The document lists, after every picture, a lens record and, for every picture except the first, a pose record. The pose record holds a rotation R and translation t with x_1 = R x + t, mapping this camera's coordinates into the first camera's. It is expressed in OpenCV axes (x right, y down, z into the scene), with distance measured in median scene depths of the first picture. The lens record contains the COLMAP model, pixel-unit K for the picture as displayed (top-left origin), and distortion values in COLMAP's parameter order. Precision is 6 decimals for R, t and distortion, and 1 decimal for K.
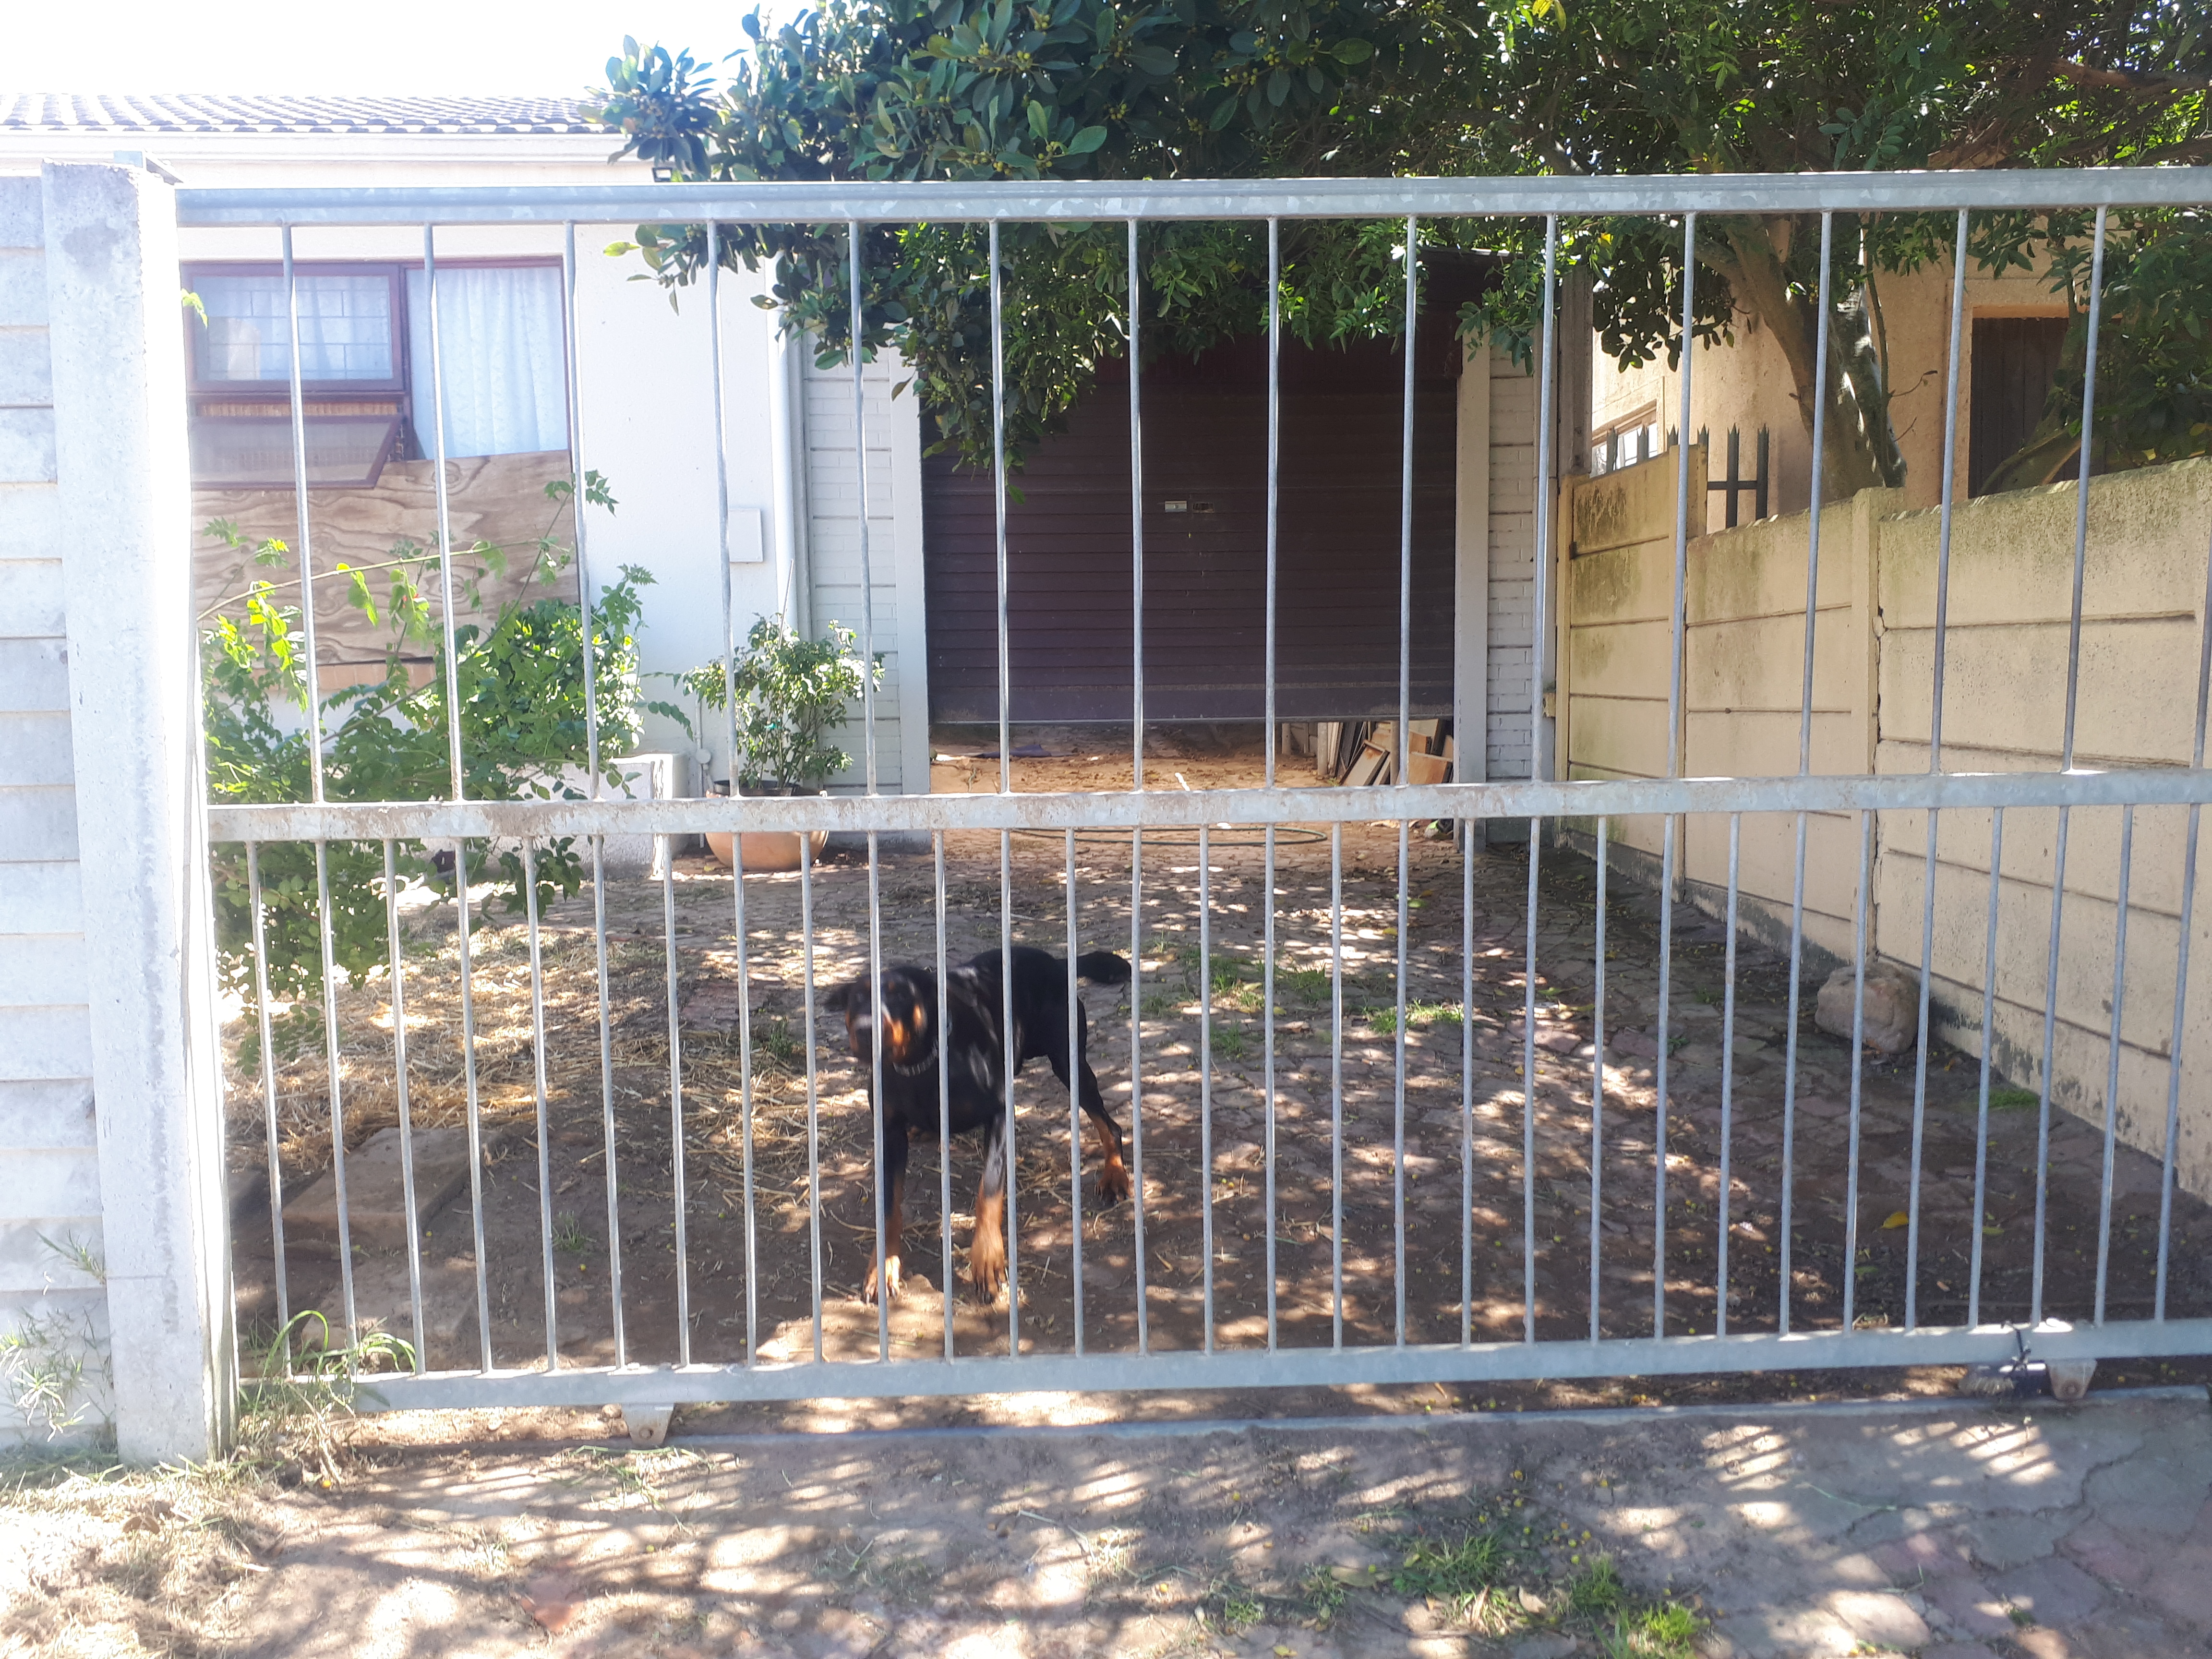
lens RADIAL K [[1765.5, 0, 1091.3], [0, 1765.5, 859.4], [0, 0, 1]] dist [0.049806, -0.075918]
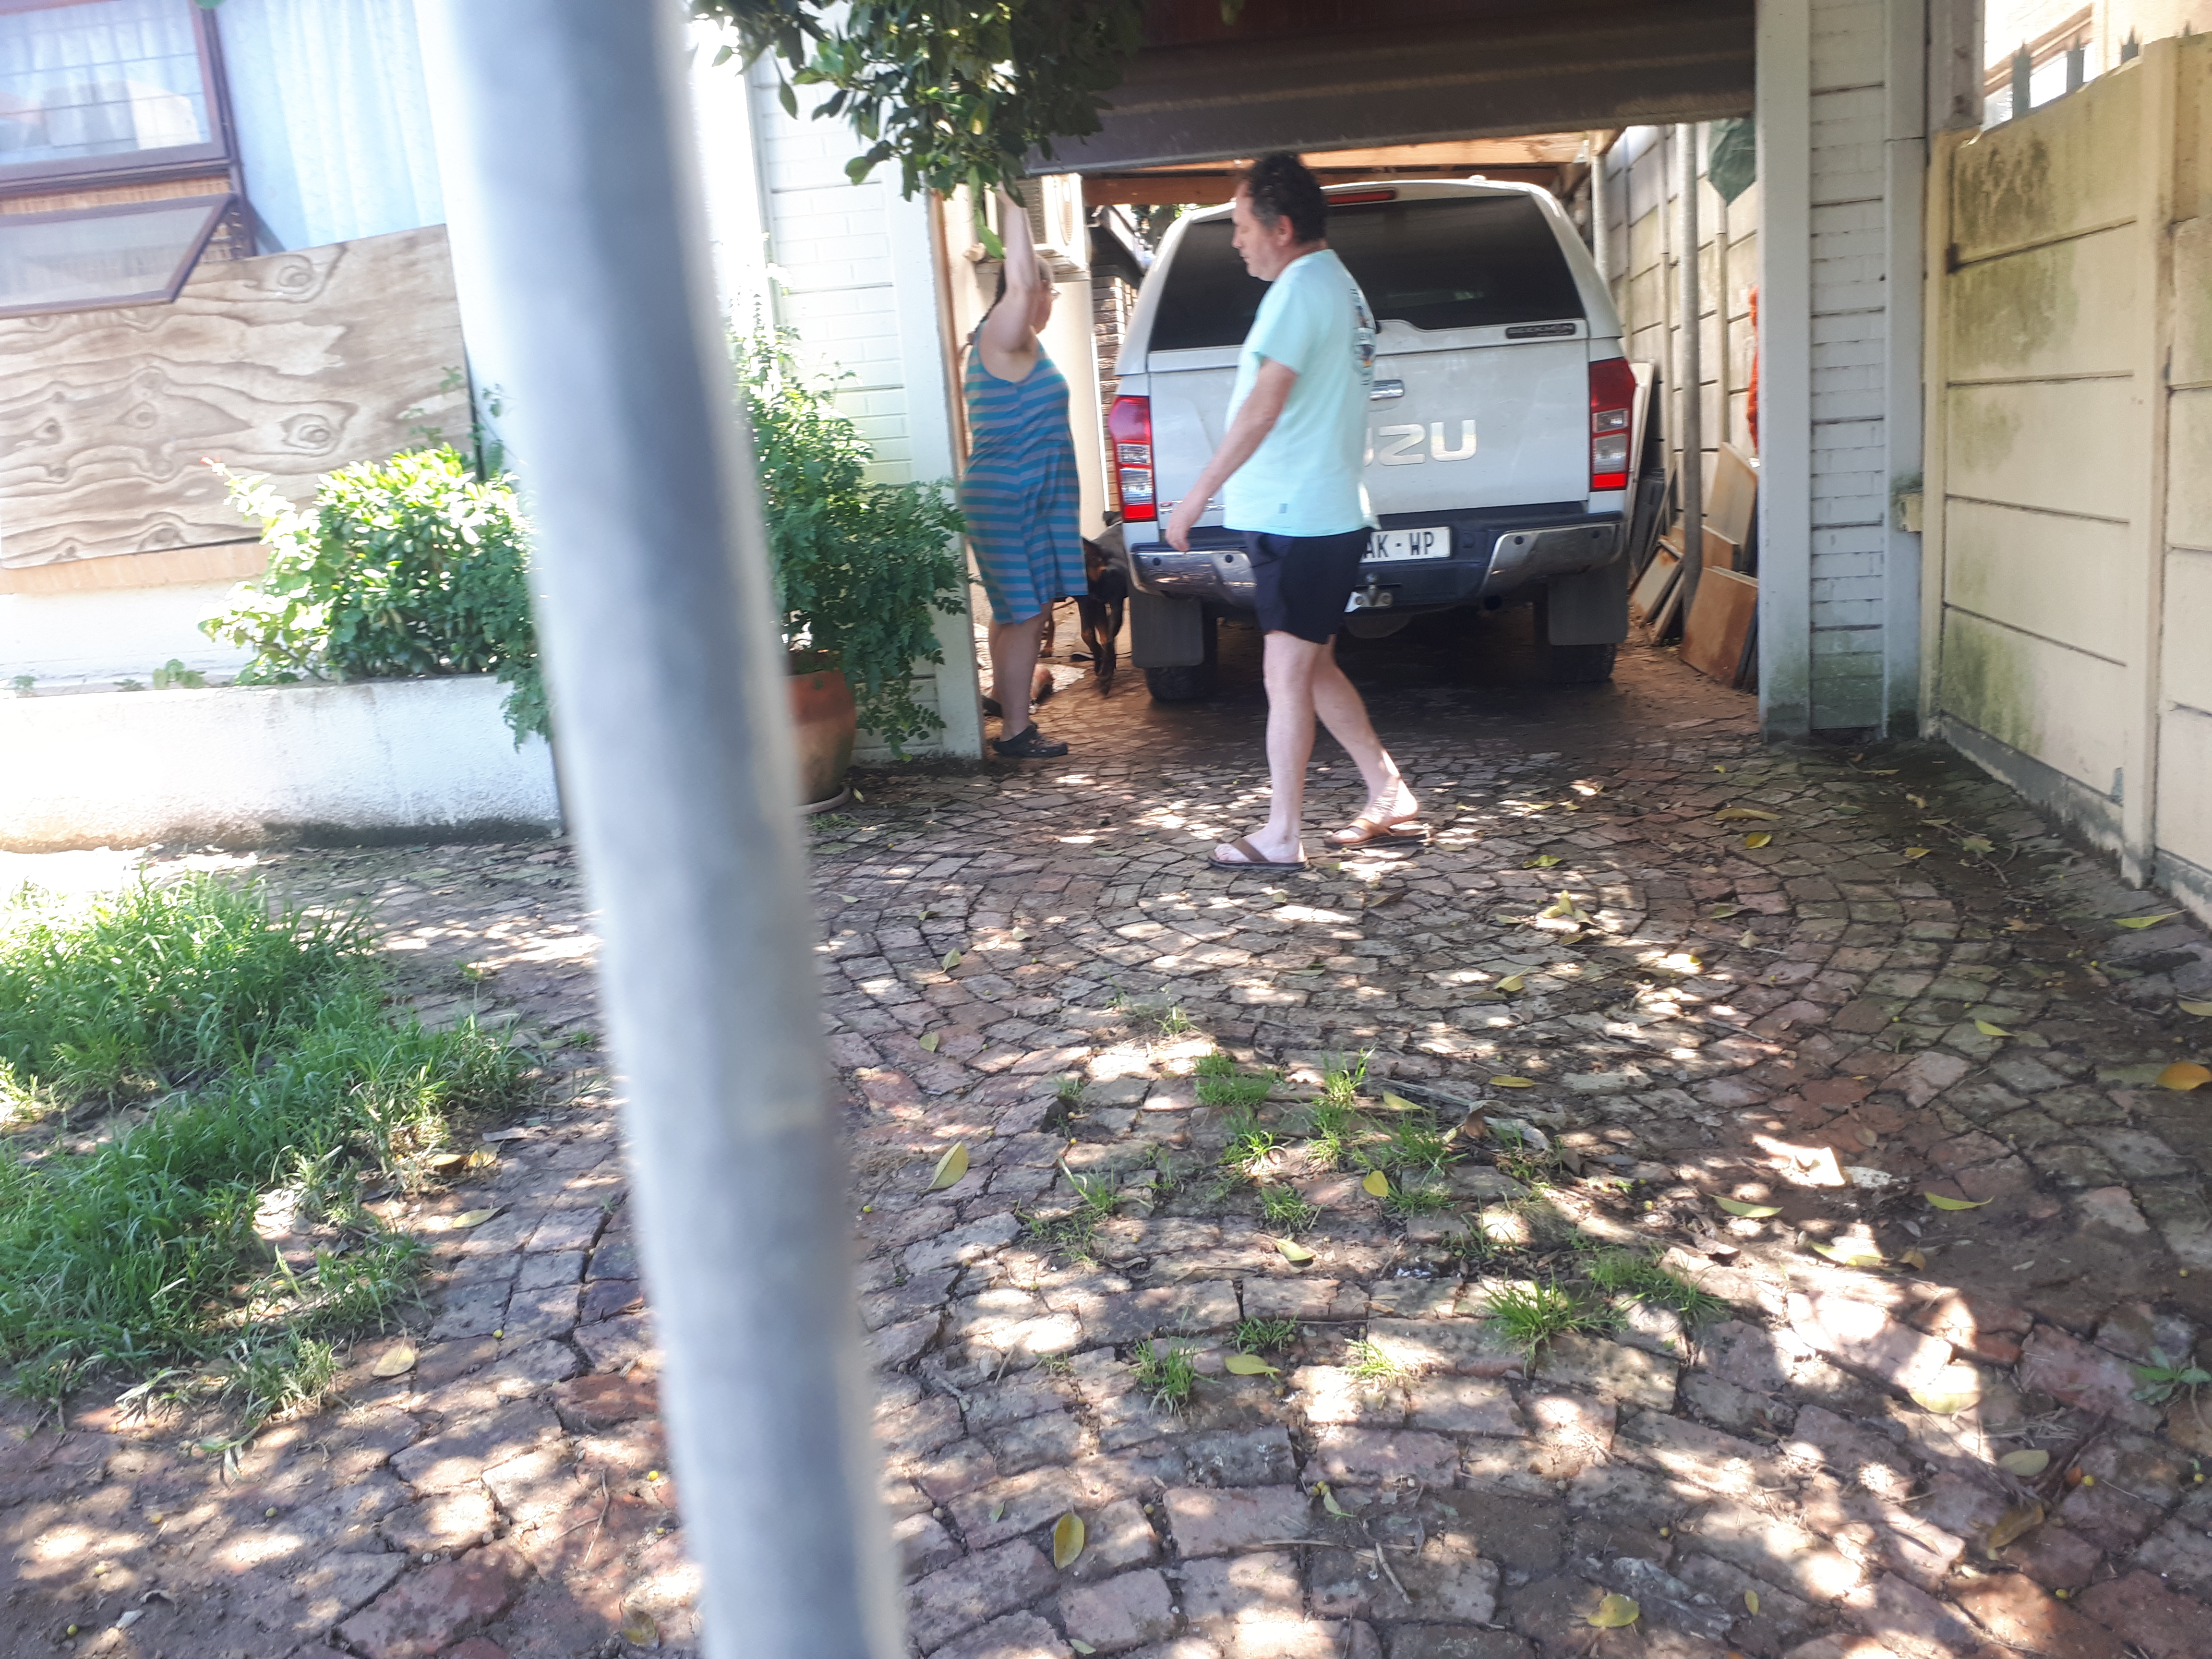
lens RADIAL K [[1765.5, 0, 1140.6], [0, 1765.5, 843.3], [0, 0, 1]] dist [0.049806, -0.075918]
pose [[0.985964, -0.024170, -0.165202, 0.141760], [0.044273, 0.991893, 0.119113, -0.091718], [0.160984, -0.124755, 0.979041, 0.507547]]
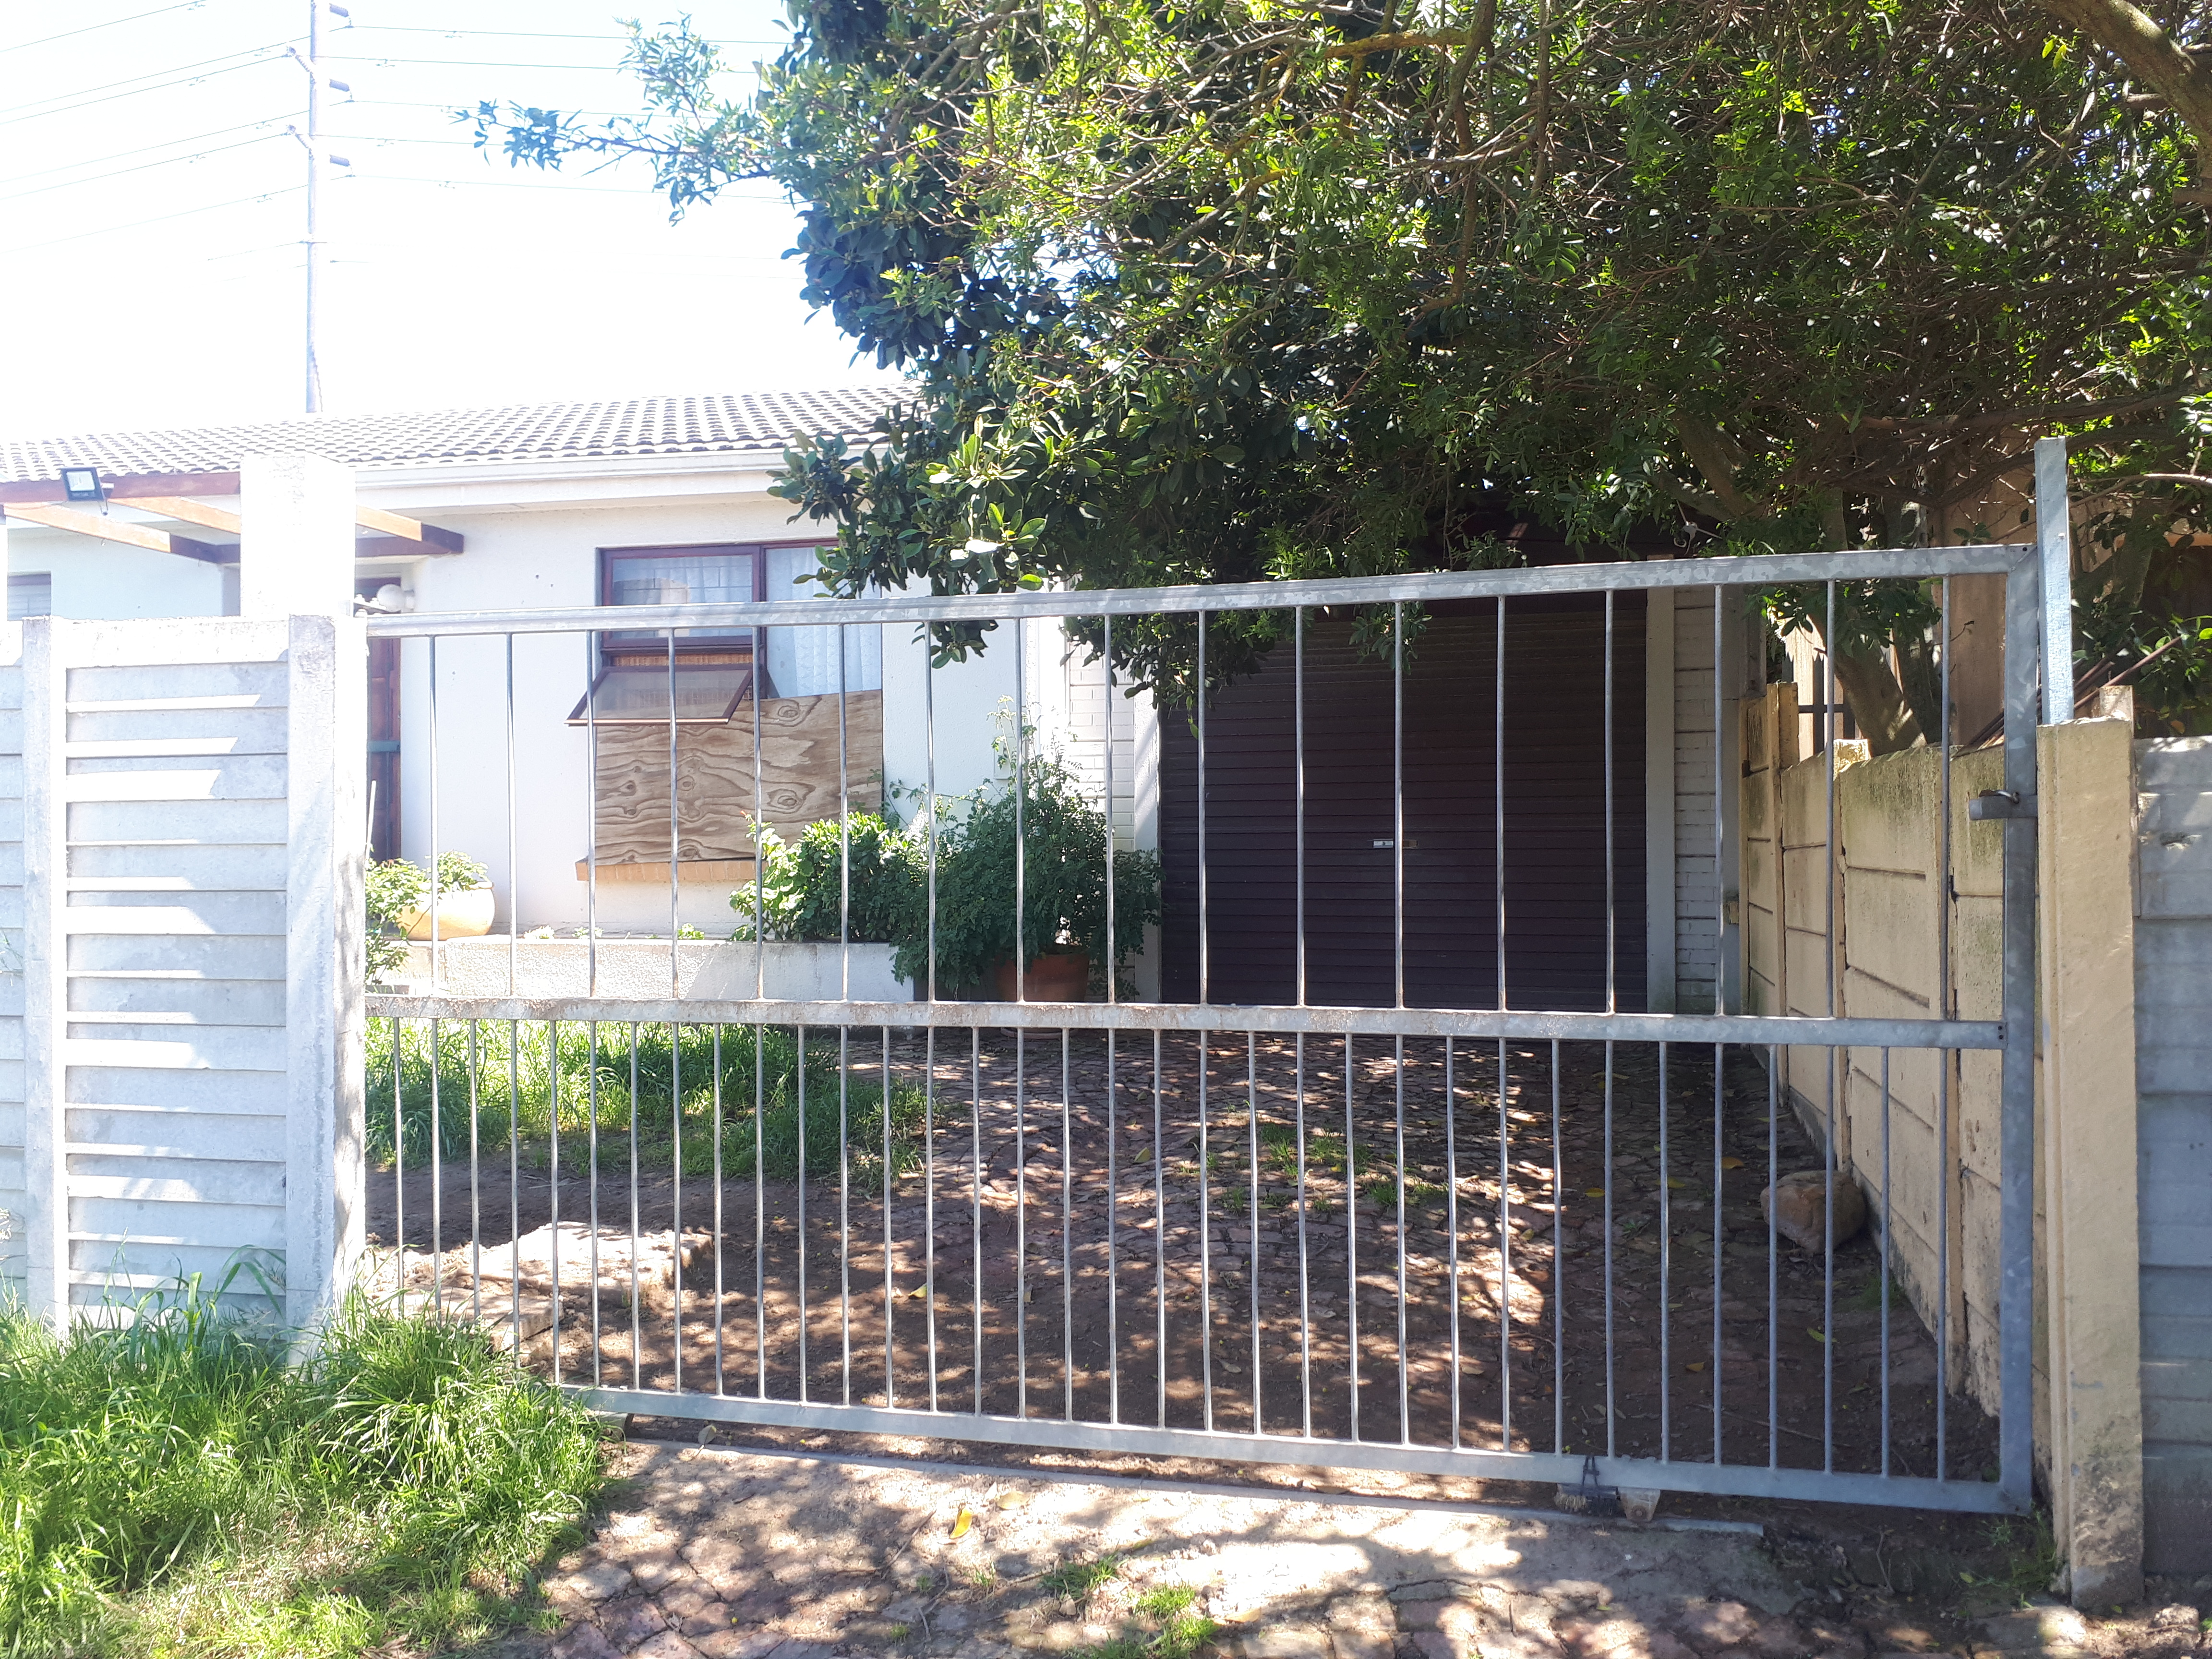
lens RADIAL K [[1765.5, 0, 1088.2], [0, 1765.5, 834.9], [0, 0, 1]] dist [0.049806, -0.075918]
pose [[0.961836, 0.008119, -0.273505, 0.283143], [-0.037560, 0.994015, -0.102580, -0.016737], [0.271036, 0.108938, 0.956385, -0.181941]]
